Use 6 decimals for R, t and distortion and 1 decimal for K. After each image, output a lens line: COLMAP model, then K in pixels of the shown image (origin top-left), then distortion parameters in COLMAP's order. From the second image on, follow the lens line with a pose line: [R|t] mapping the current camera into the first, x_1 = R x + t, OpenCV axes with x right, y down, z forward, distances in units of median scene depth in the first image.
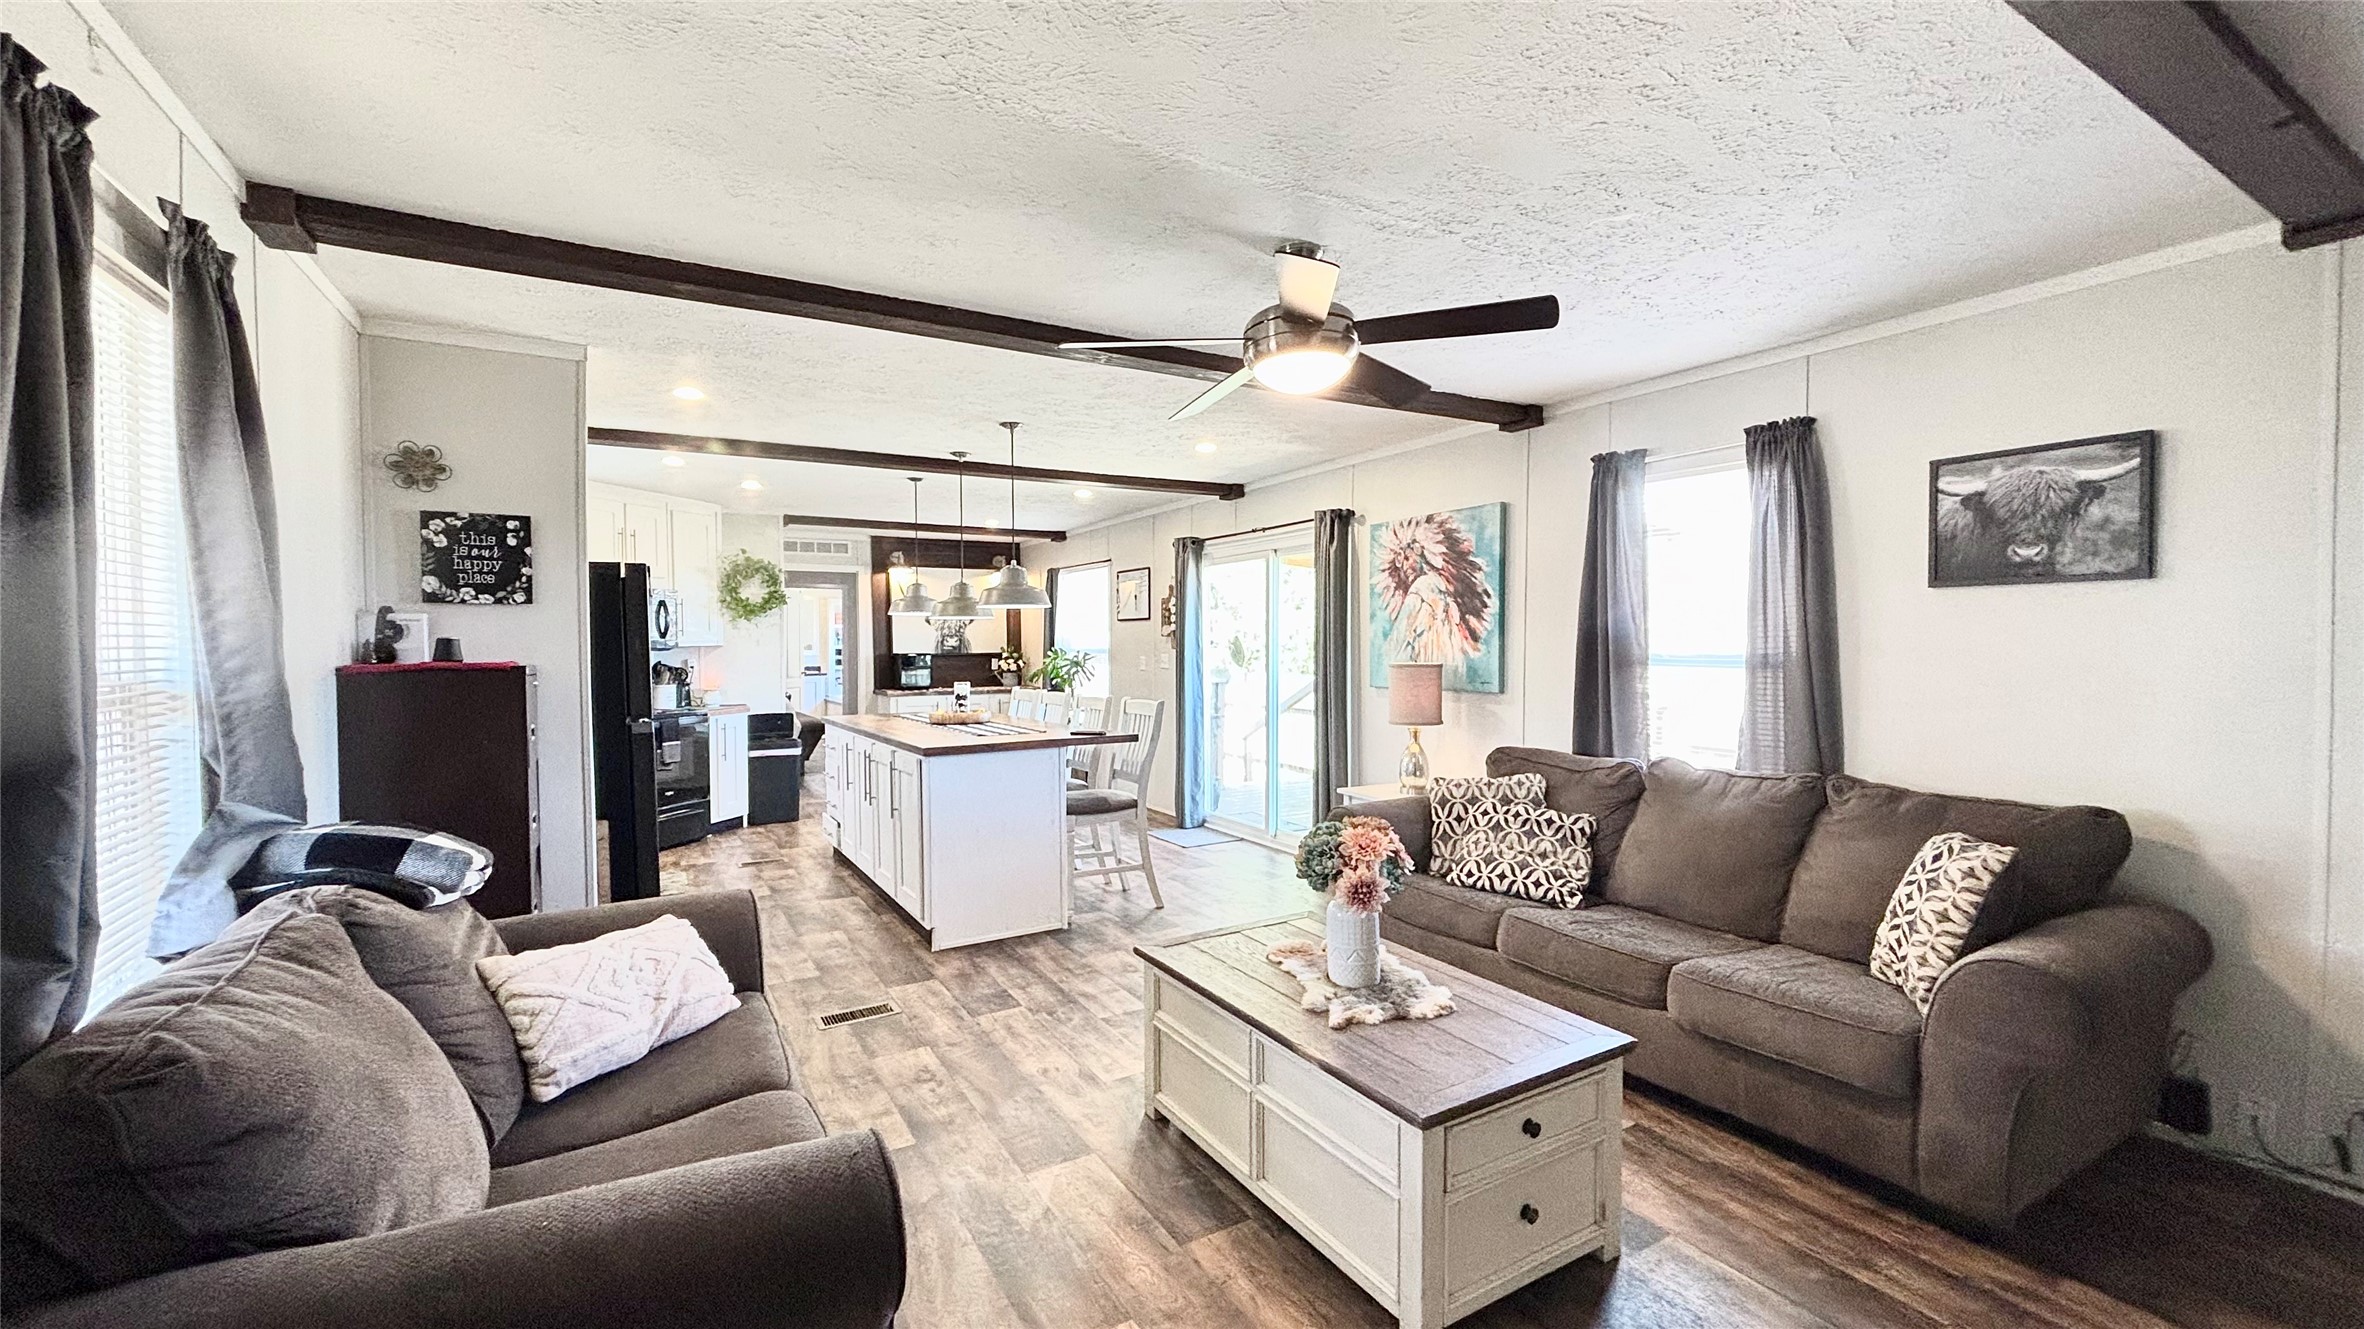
lens RADIAL K [[948.8, 0, 1188.5], [0, 948.8, 664.0], [0, 0, 1]] dist [-0.002175, -0.000376]
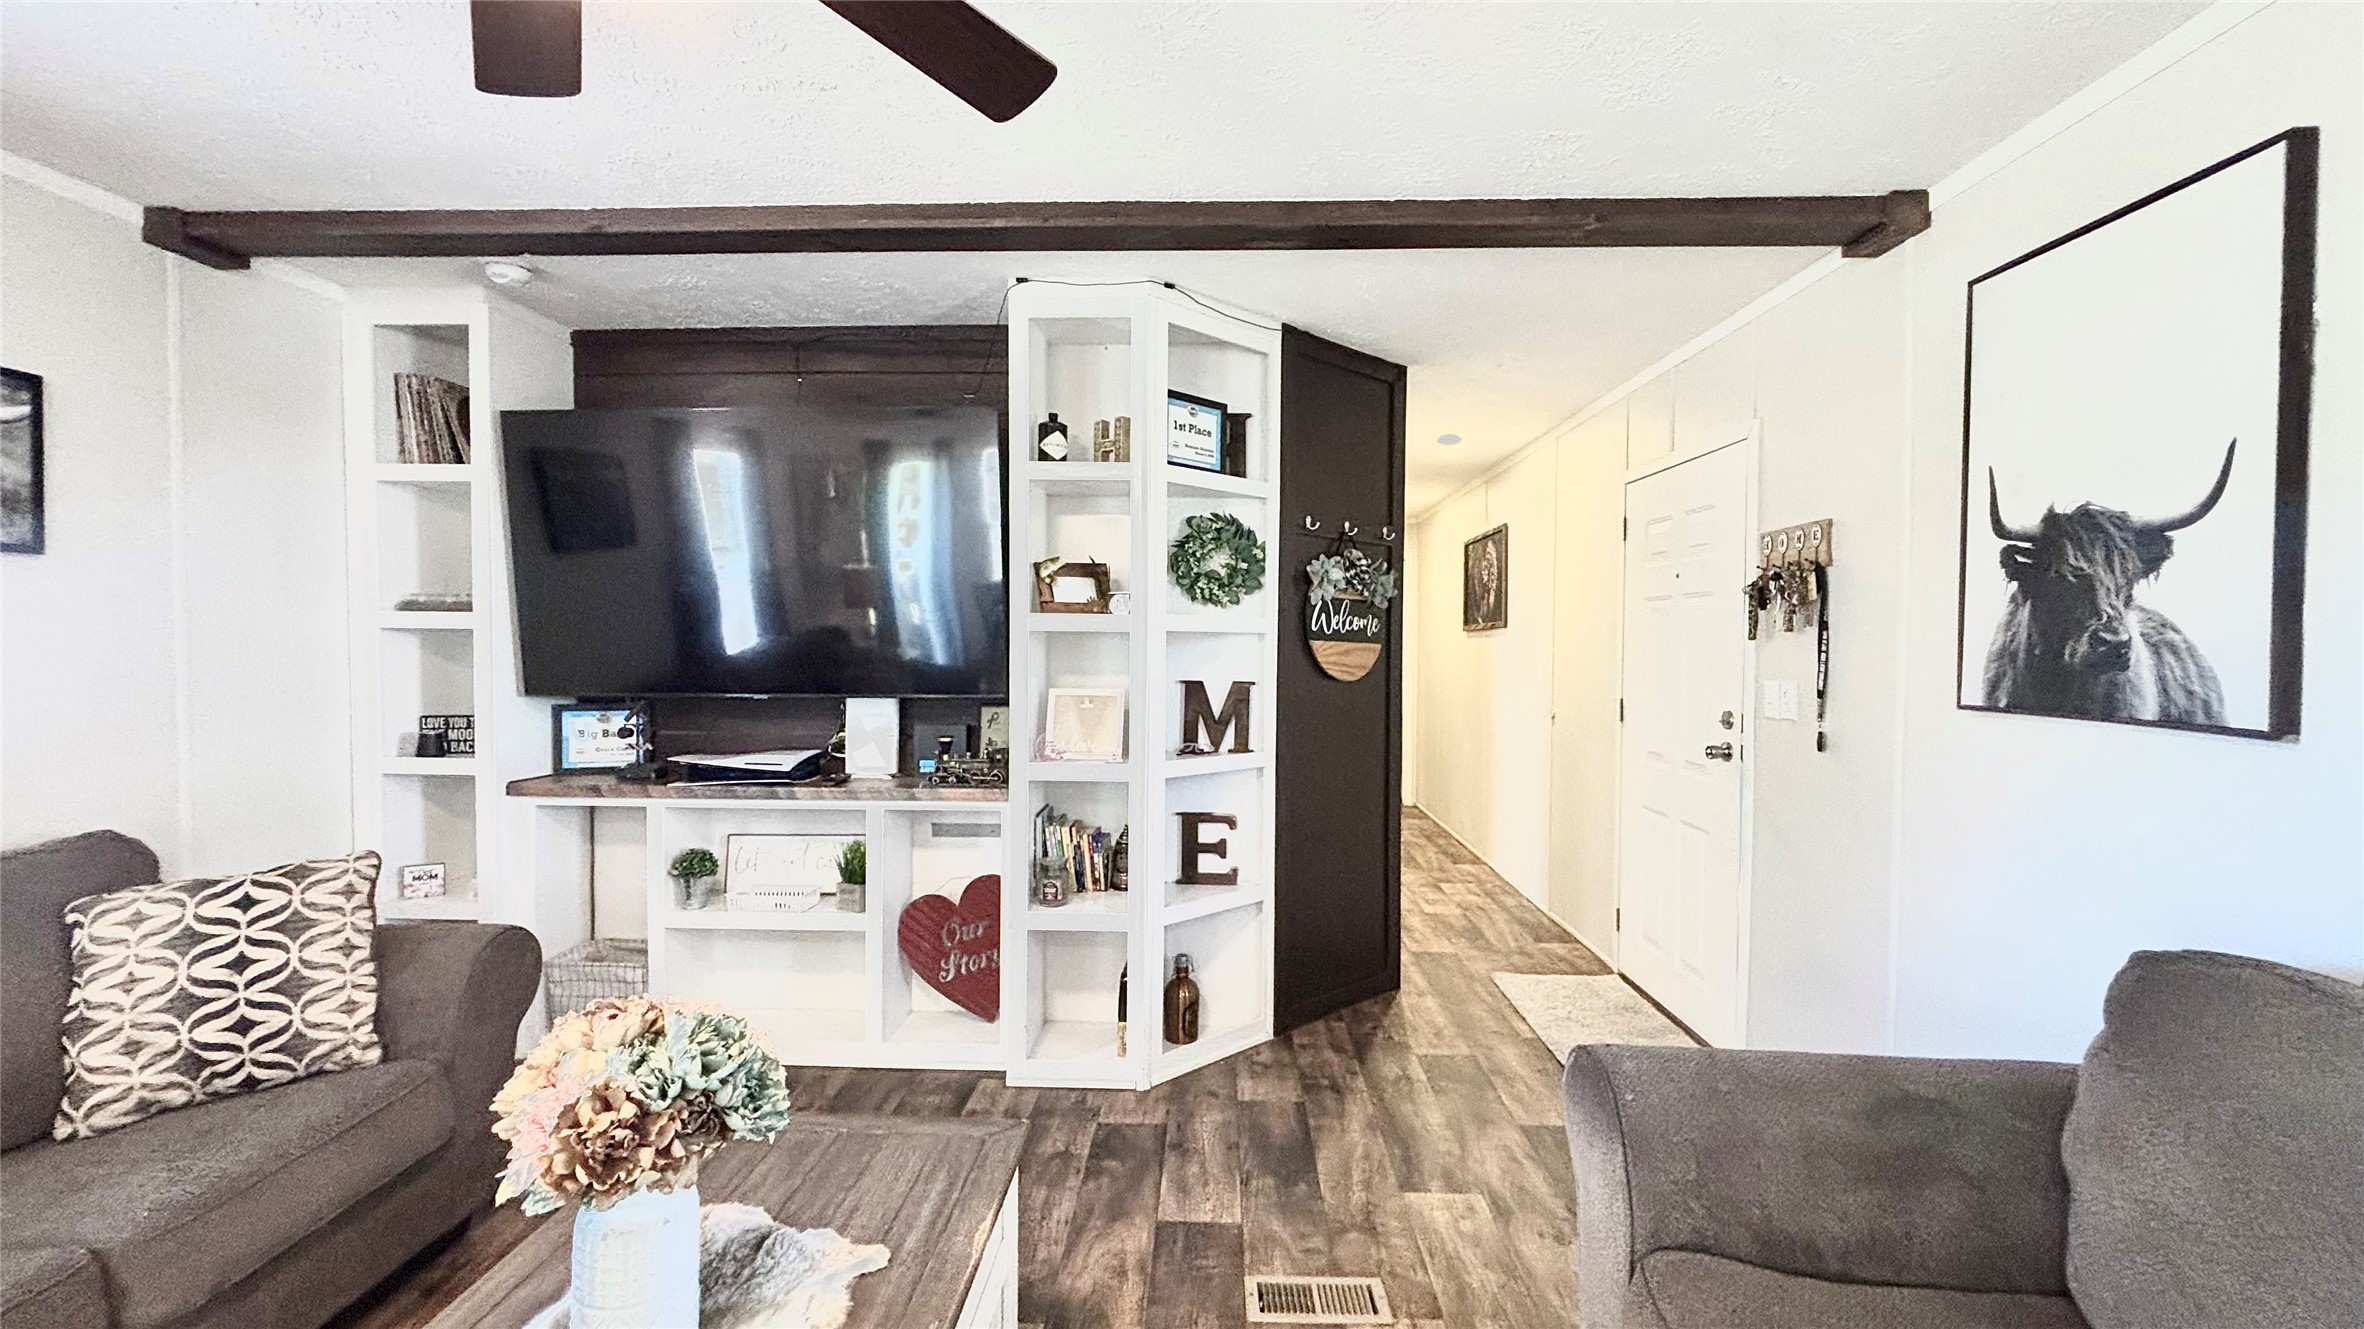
lens RADIAL K [[948.8, 0, 1183.4], [0, 948.8, 665.4], [0, 0, 1]] dist [-0.002175, -0.000376]
pose [[-0.840557, -0.044173, 0.539920, -0.607605], [-0.020297, 0.998538, 0.050095, -0.041159], [-0.541344, 0.031149, -0.840224, 1.545020]]
